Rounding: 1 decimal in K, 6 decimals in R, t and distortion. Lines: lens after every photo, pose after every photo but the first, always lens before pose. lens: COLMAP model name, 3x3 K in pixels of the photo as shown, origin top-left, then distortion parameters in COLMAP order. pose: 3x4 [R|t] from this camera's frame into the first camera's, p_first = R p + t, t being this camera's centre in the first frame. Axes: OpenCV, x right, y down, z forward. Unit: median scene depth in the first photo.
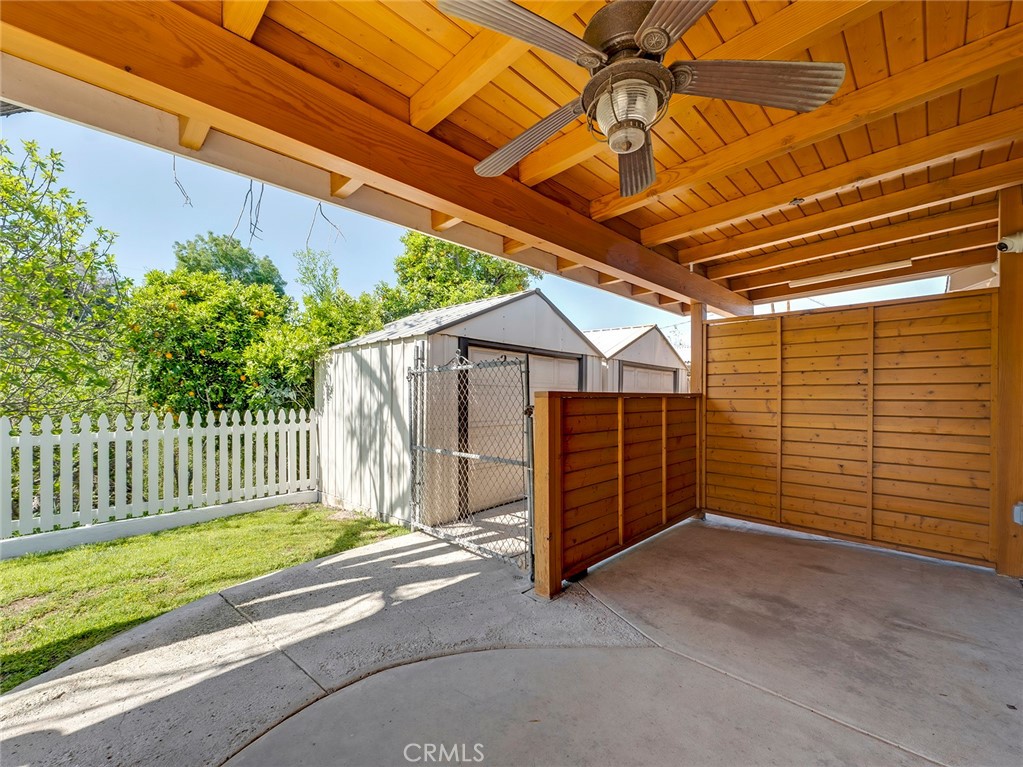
lens RADIAL K [[410.0, 0, 528.4], [0, 410.0, 384.9], [0, 0, 1]] dist [0.014062, 0.000266]
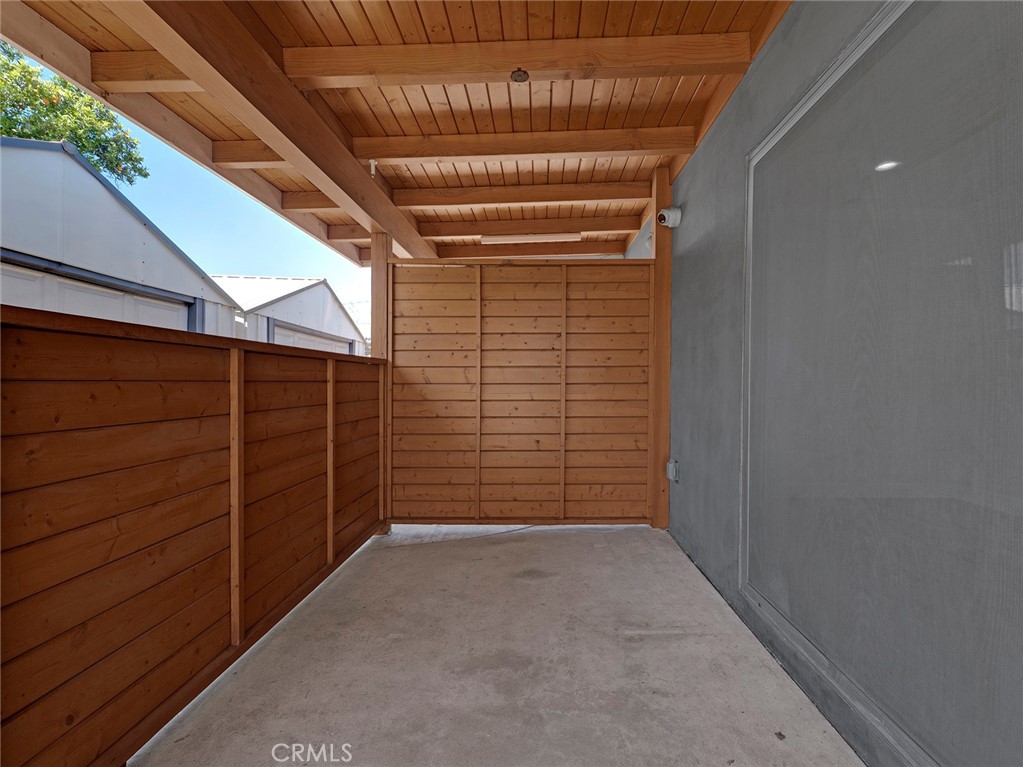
lens RADIAL K [[419.5, 0, 512.2], [0, 419.5, 385.1], [0, 0, 1]] dist [0.001108, 0.000364]
pose [[0.759999, -0.010526, 0.649839, 0.127424], [-0.010261, 0.999550, 0.028191, 0.048311], [-0.649844, -0.028093, 0.759549, 0.340657]]
